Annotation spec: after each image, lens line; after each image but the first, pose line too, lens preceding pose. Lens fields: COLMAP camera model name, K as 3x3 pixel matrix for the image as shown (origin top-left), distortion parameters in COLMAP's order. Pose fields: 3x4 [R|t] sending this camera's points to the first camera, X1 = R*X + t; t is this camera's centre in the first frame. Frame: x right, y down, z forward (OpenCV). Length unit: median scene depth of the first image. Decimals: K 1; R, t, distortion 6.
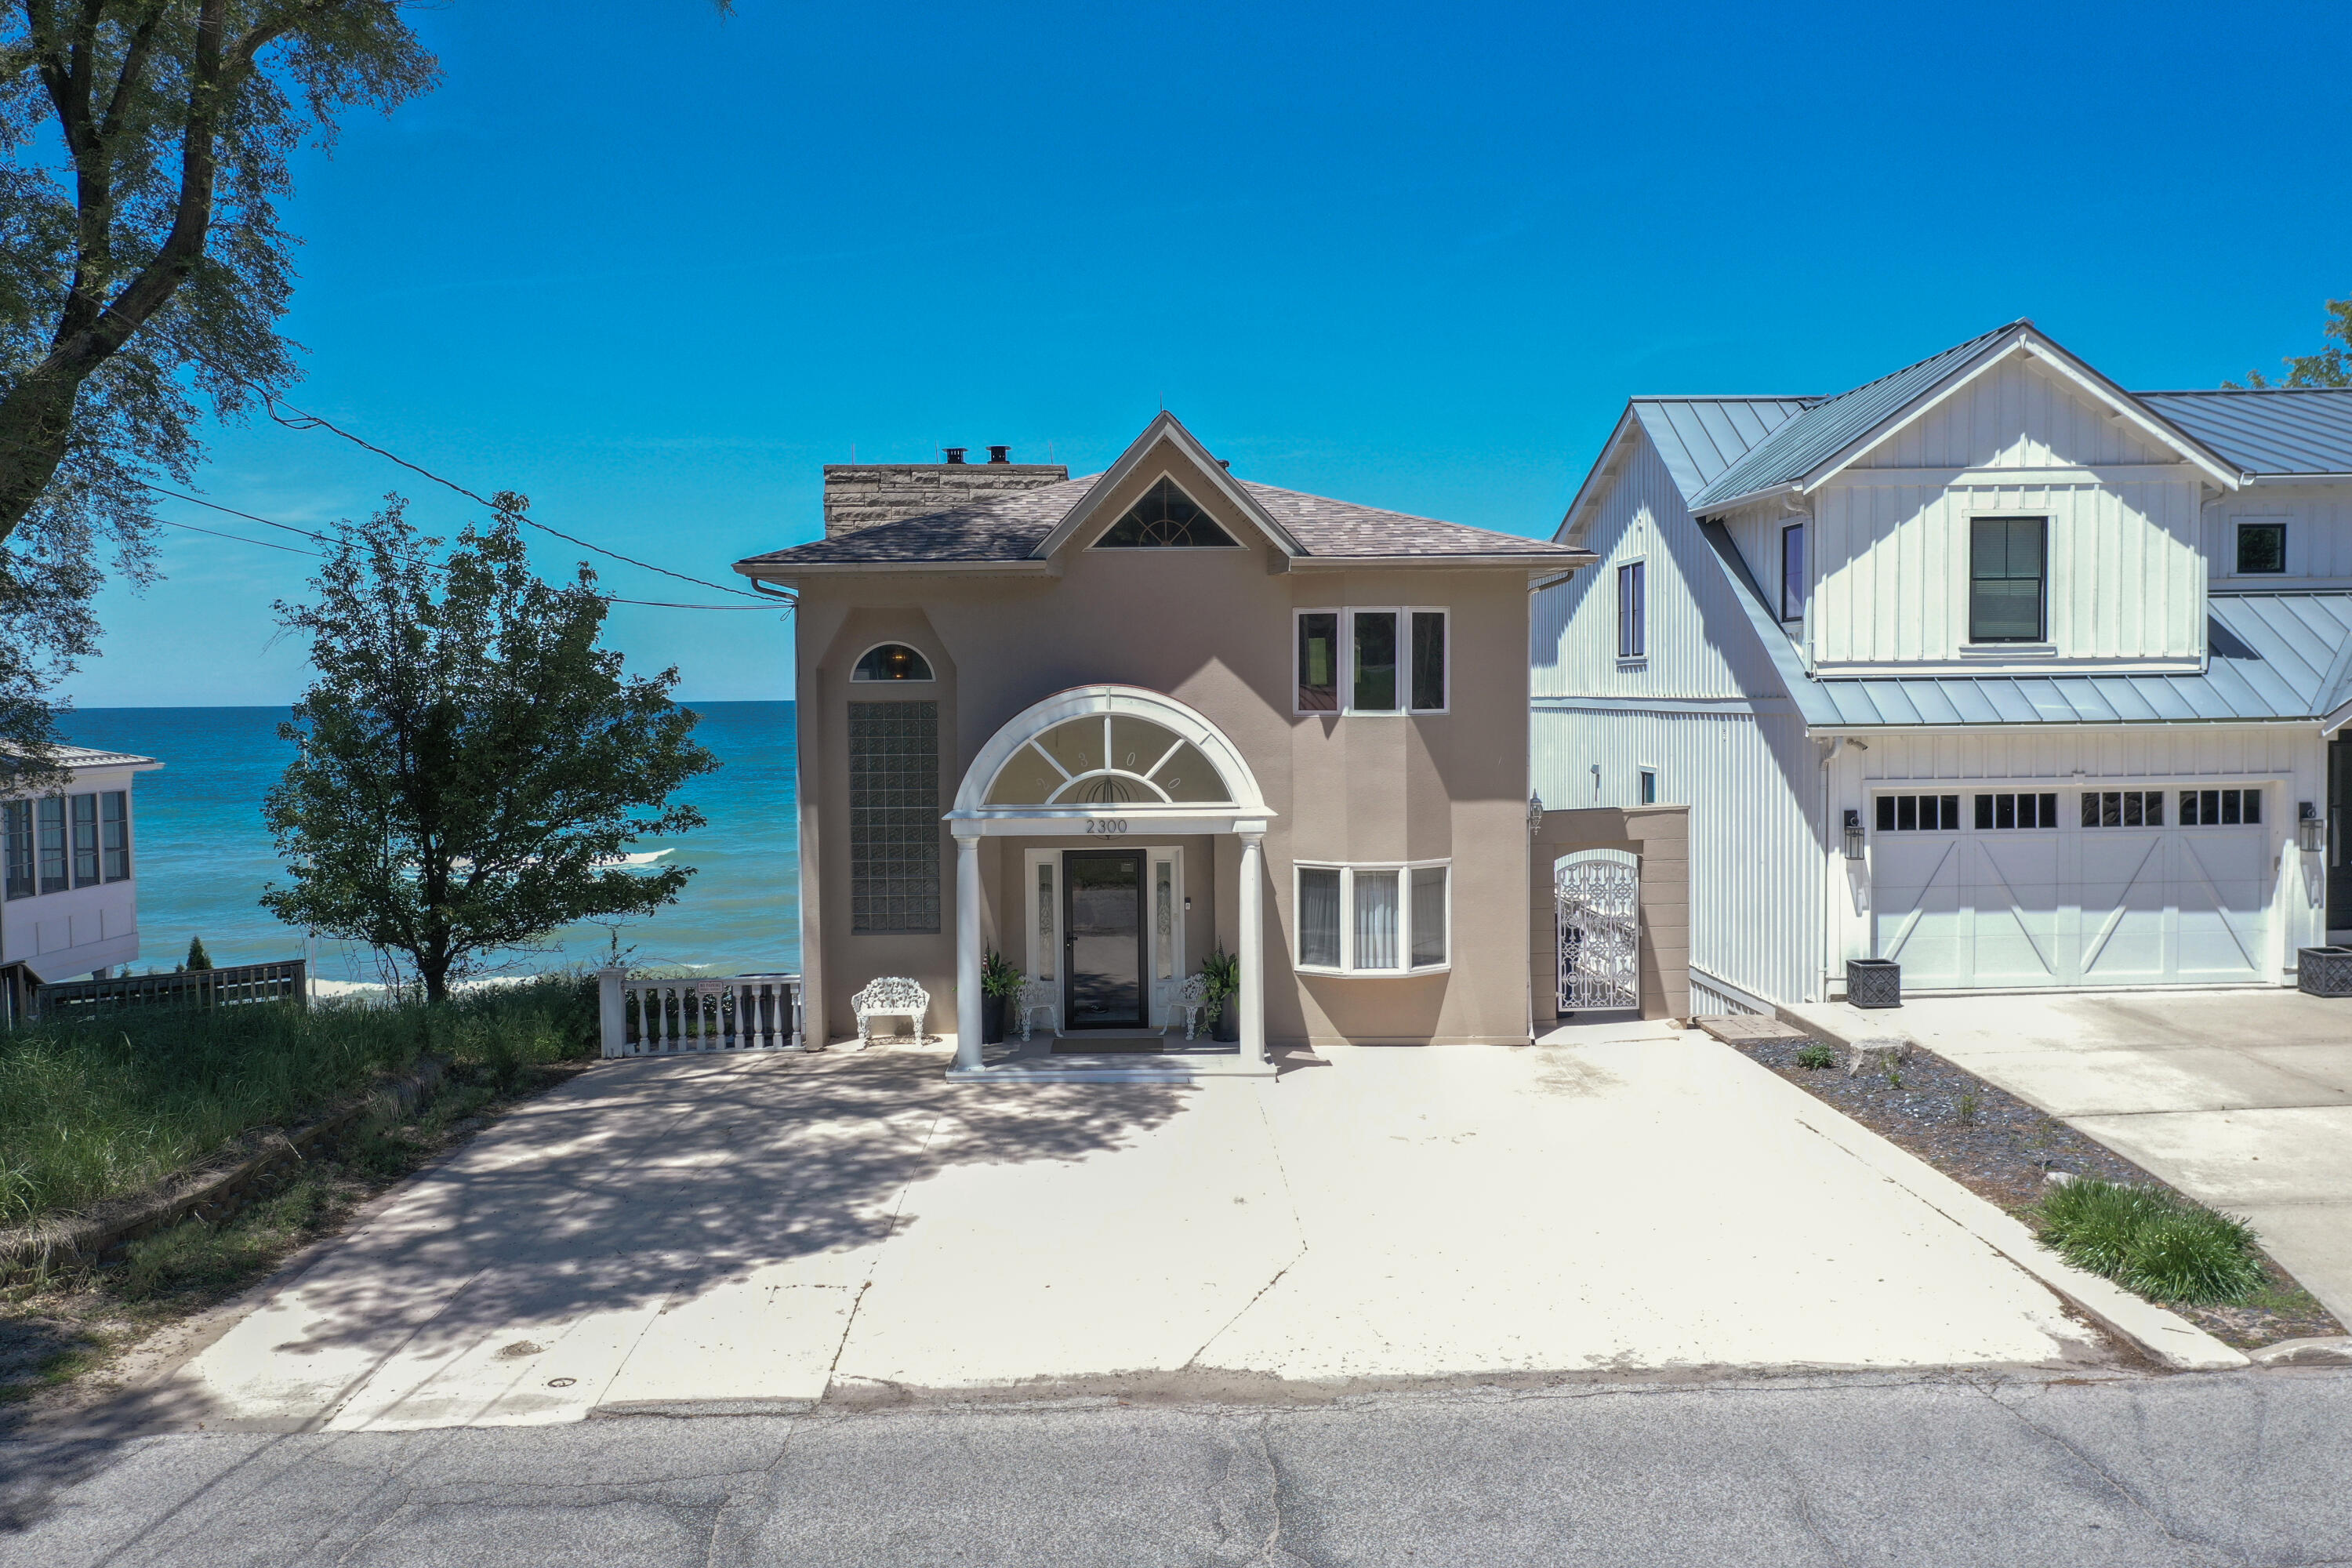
lens RADIAL K [[1879.5, 0, 1176.0], [0, 1879.5, 784.0], [0, 0, 1]] dist [0.001623, 0.004328]
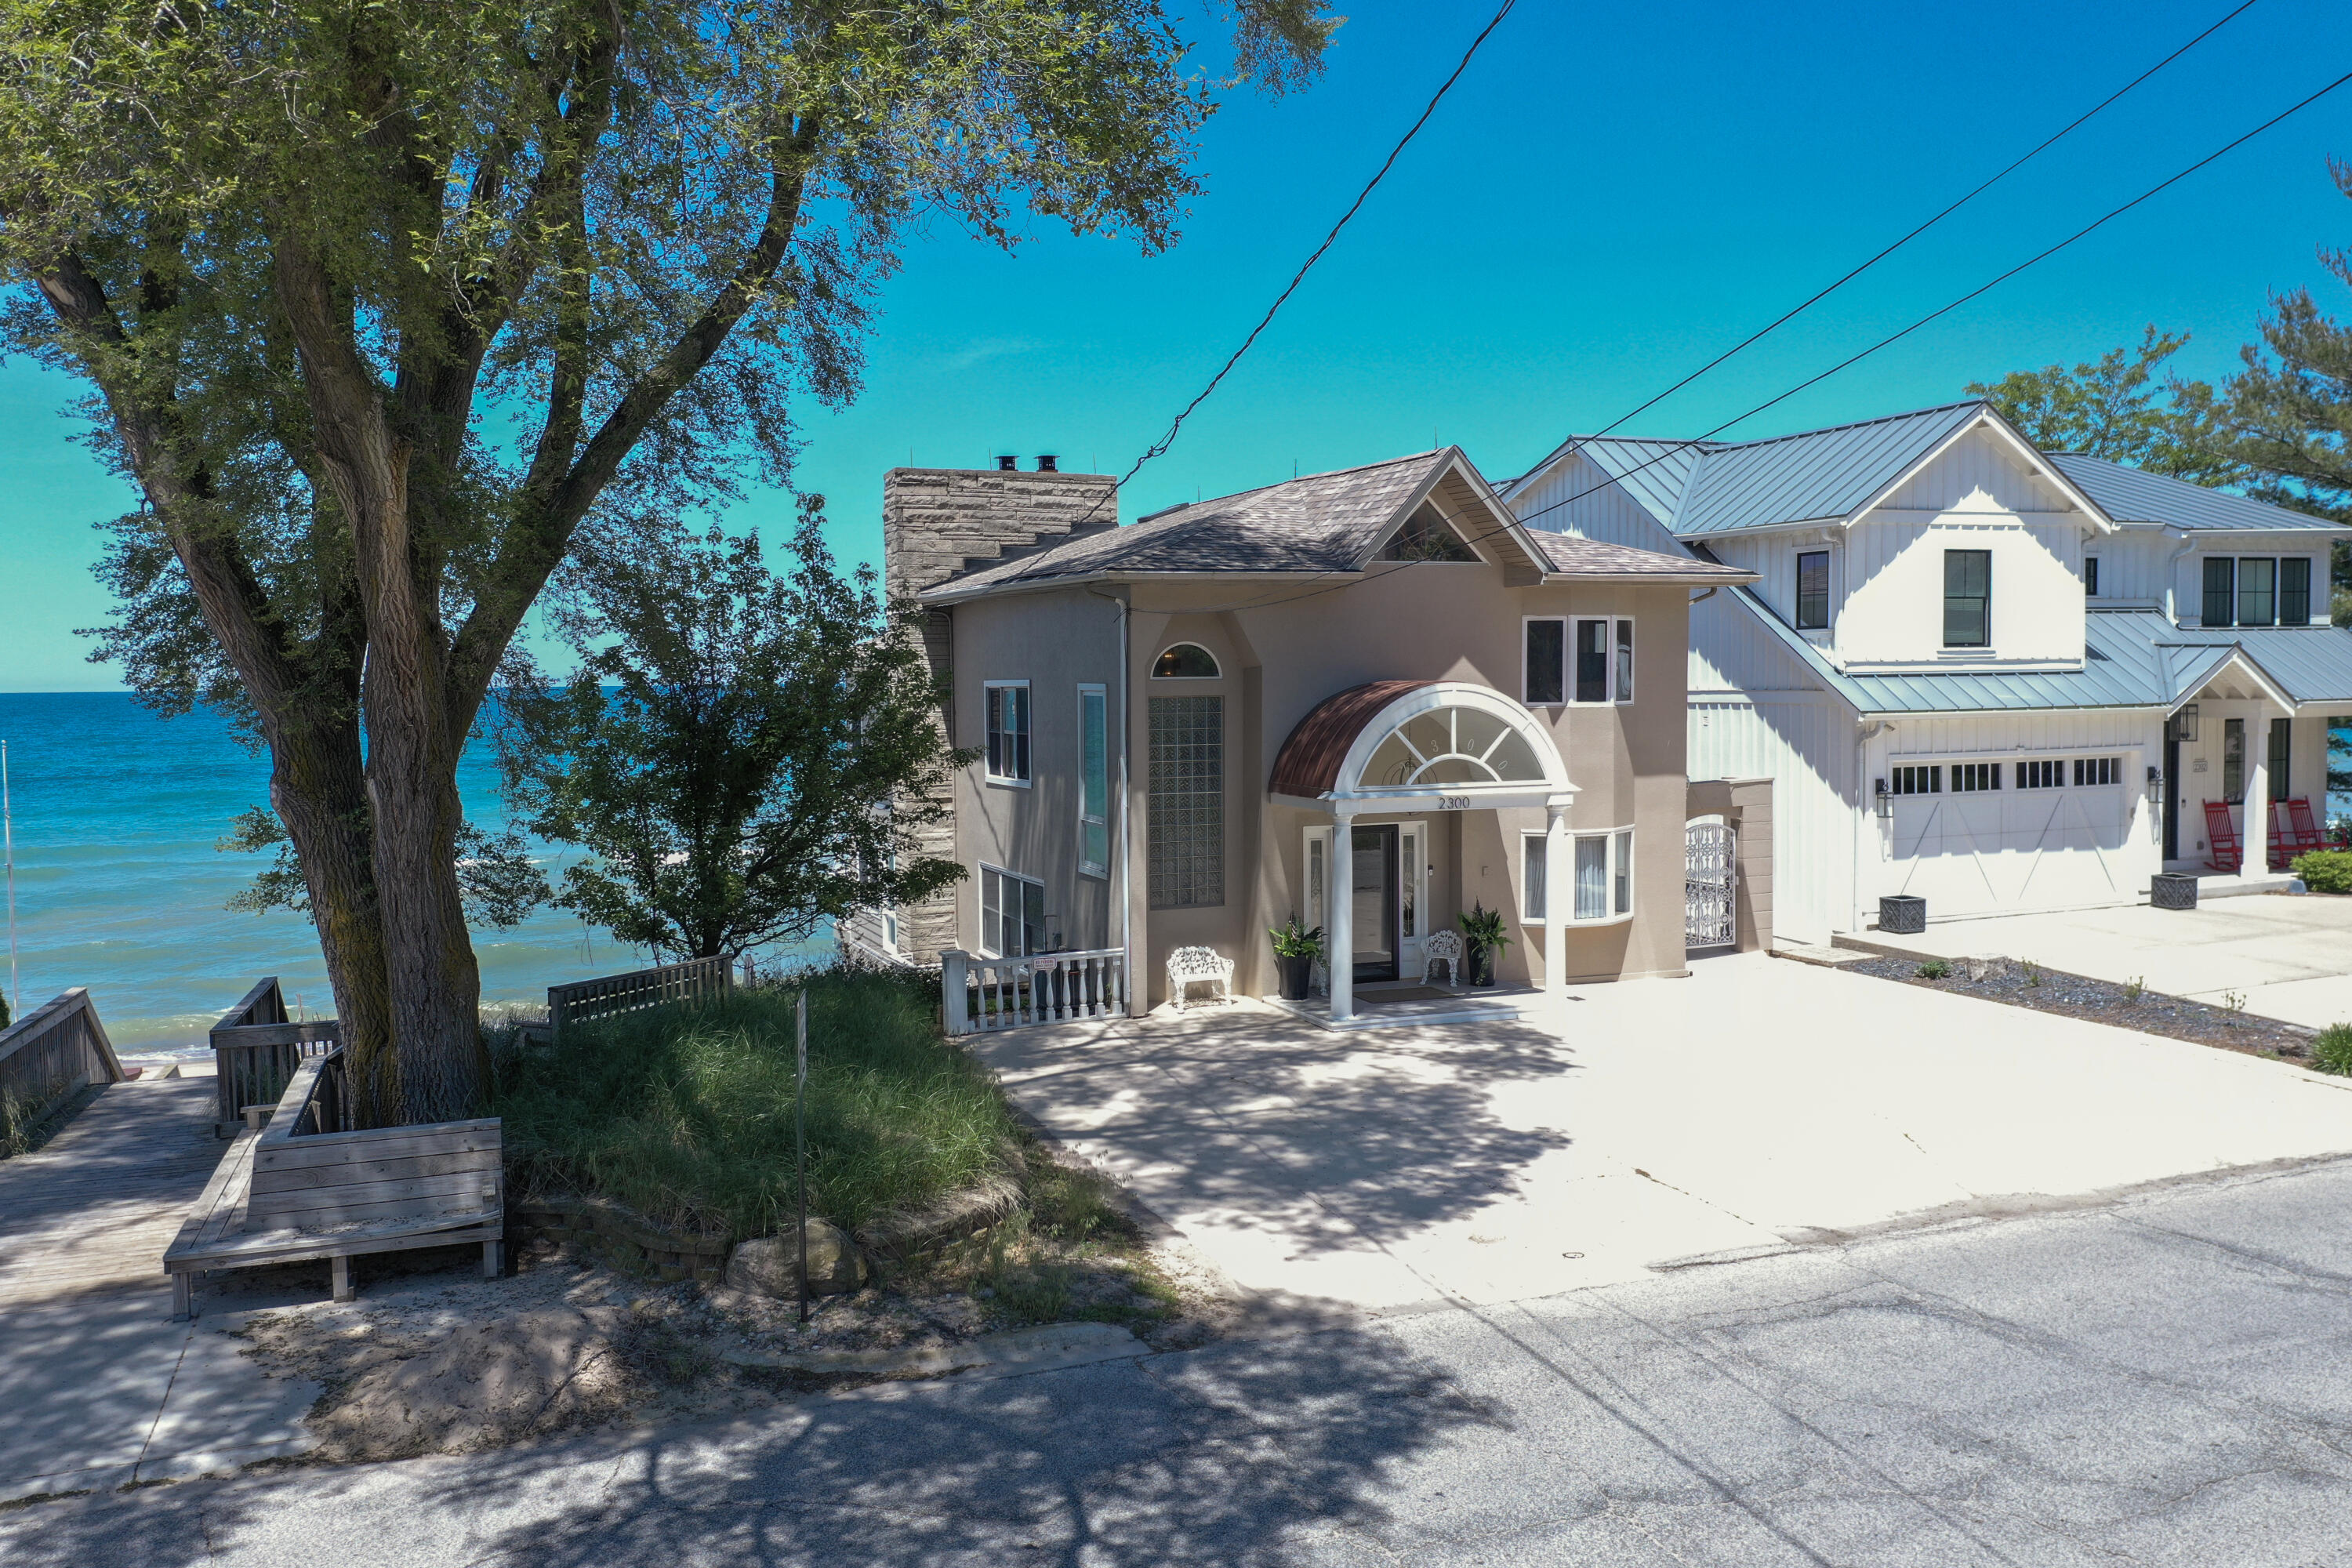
lens RADIAL K [[1879.5, 0, 1176.0], [0, 1879.5, 784.0], [0, 0, 1]] dist [0.001623, 0.004328]
pose [[0.942138, -0.019973, 0.334630, -0.532182], [0.018236, 0.999799, 0.008330, -0.001924], [-0.334729, -0.001746, 0.942313, -0.036756]]
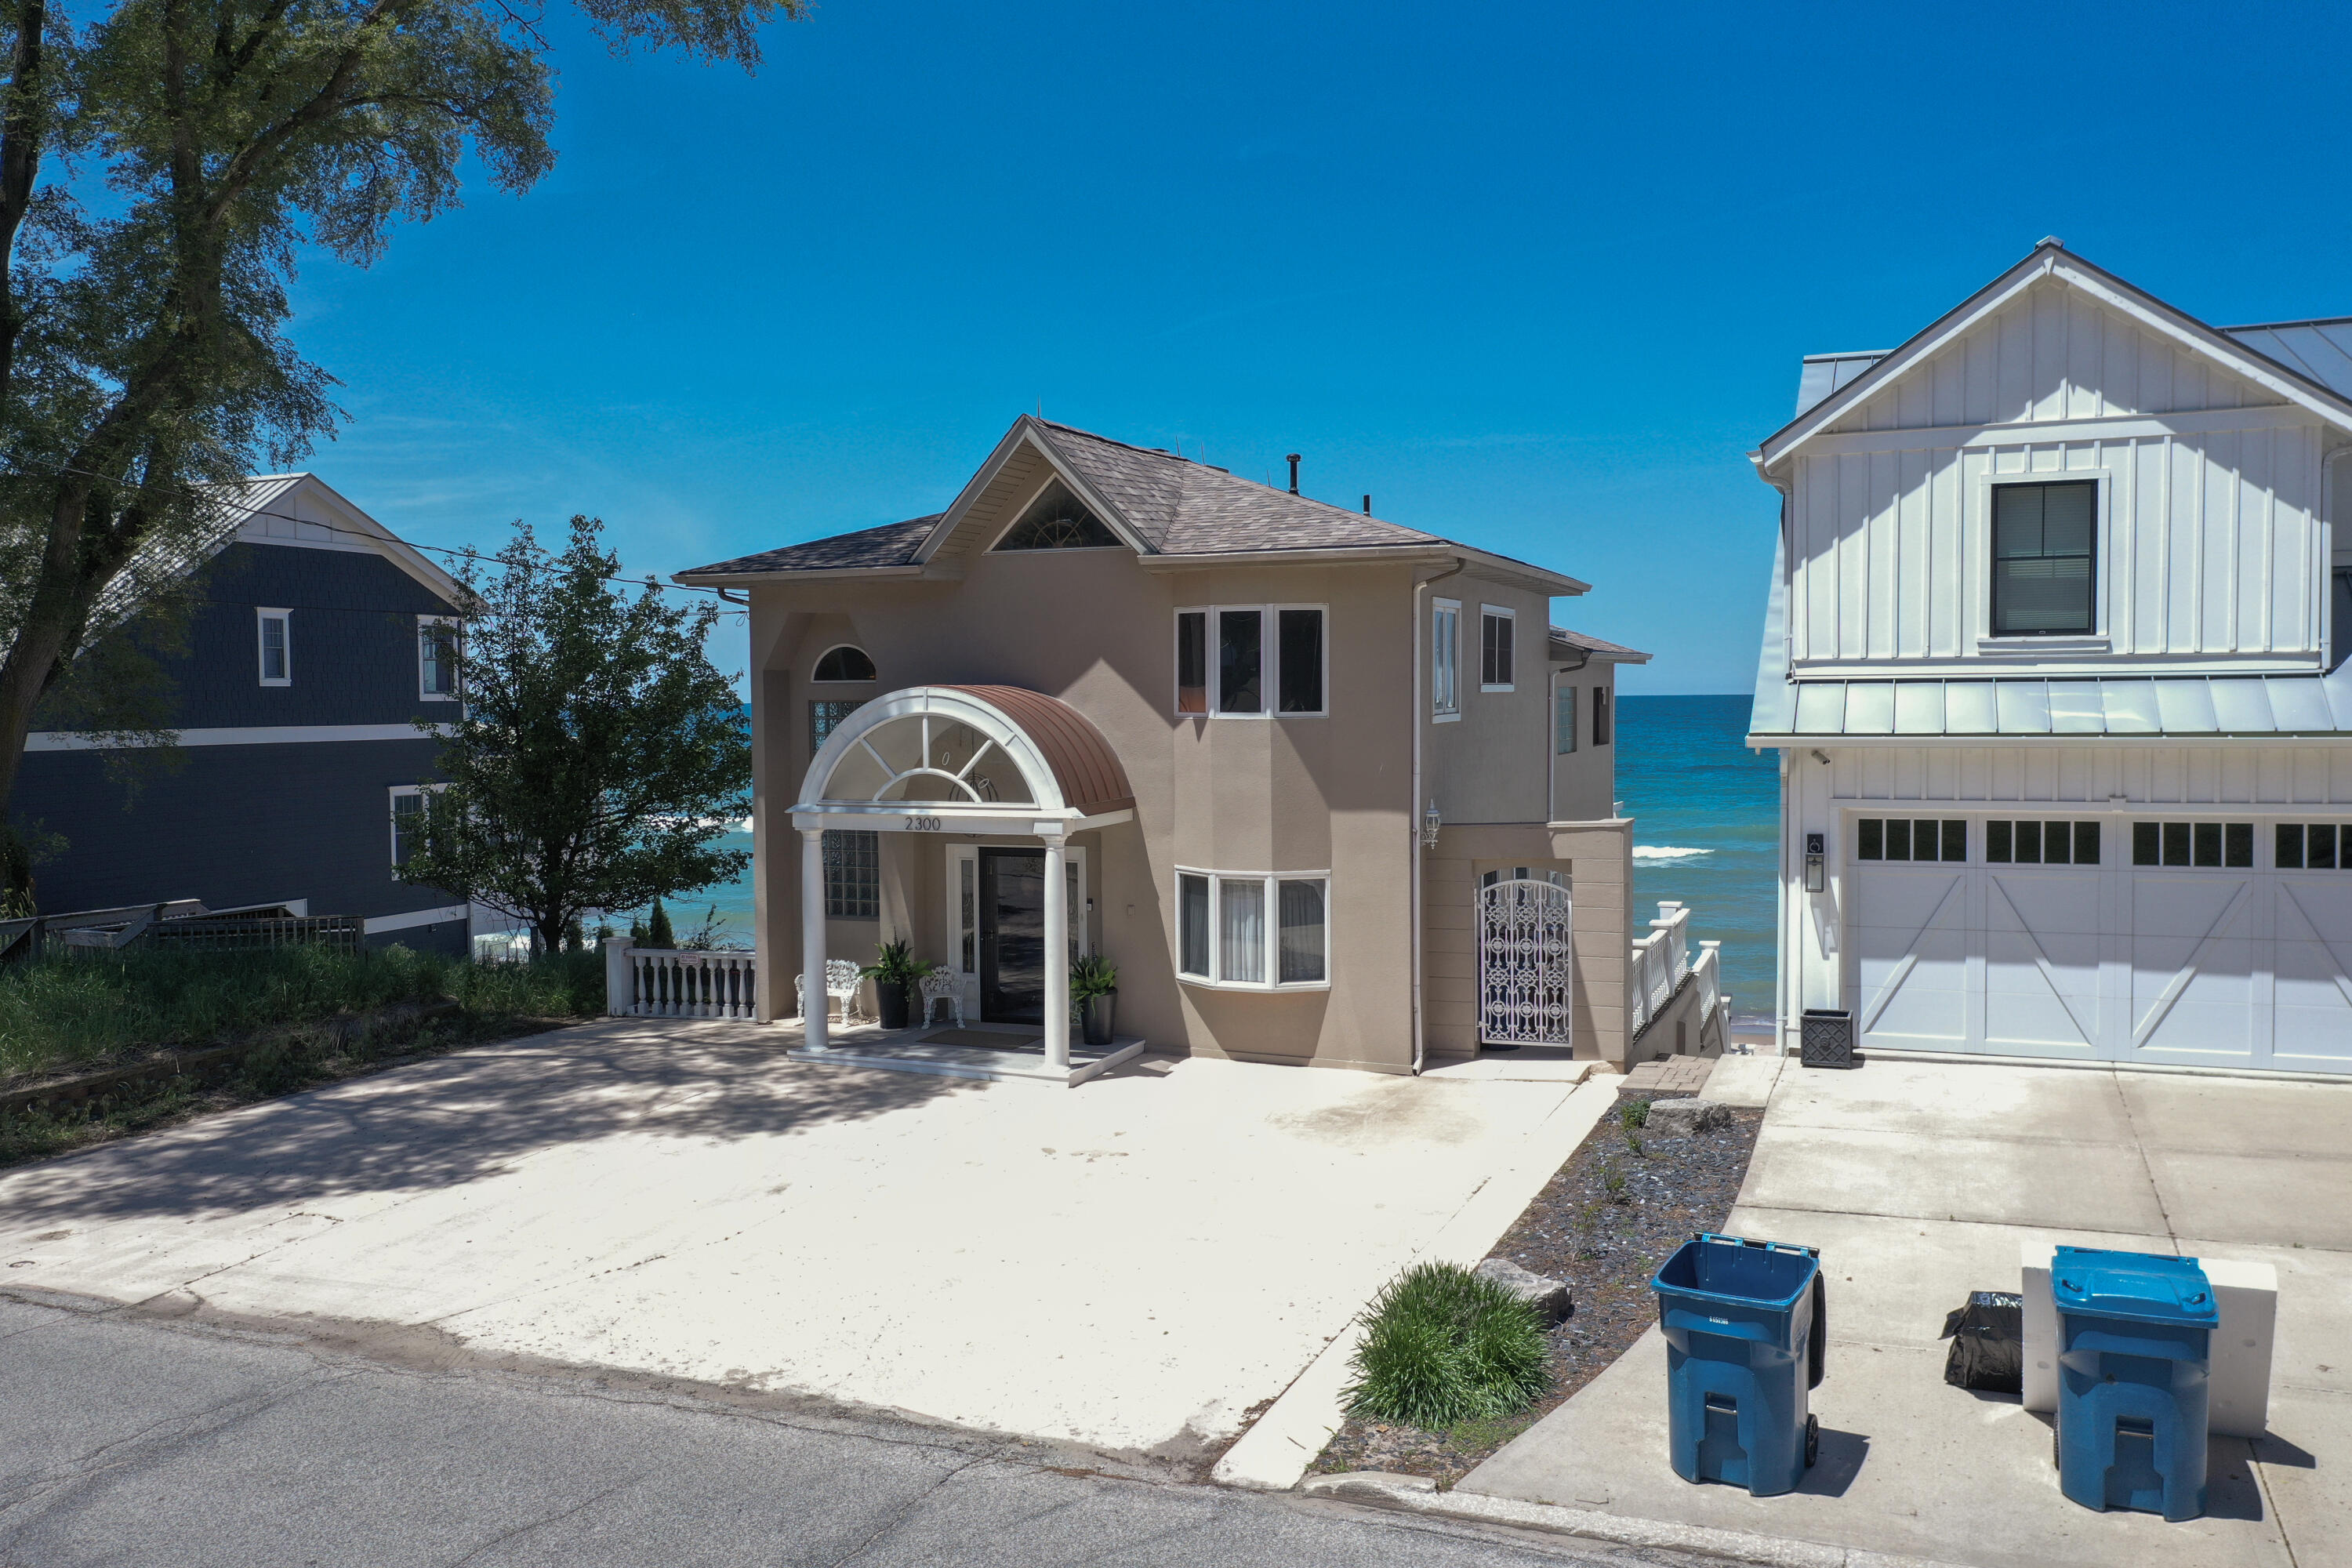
lens RADIAL K [[1879.5, 0, 1176.0], [0, 1879.5, 784.0], [0, 0, 1]] dist [0.001623, 0.004328]
pose [[0.913896, 0.023186, -0.405285, 0.456125], [-0.022528, 0.999726, 0.006393, -0.008007], [0.405323, 0.003288, 0.914168, 0.106056]]
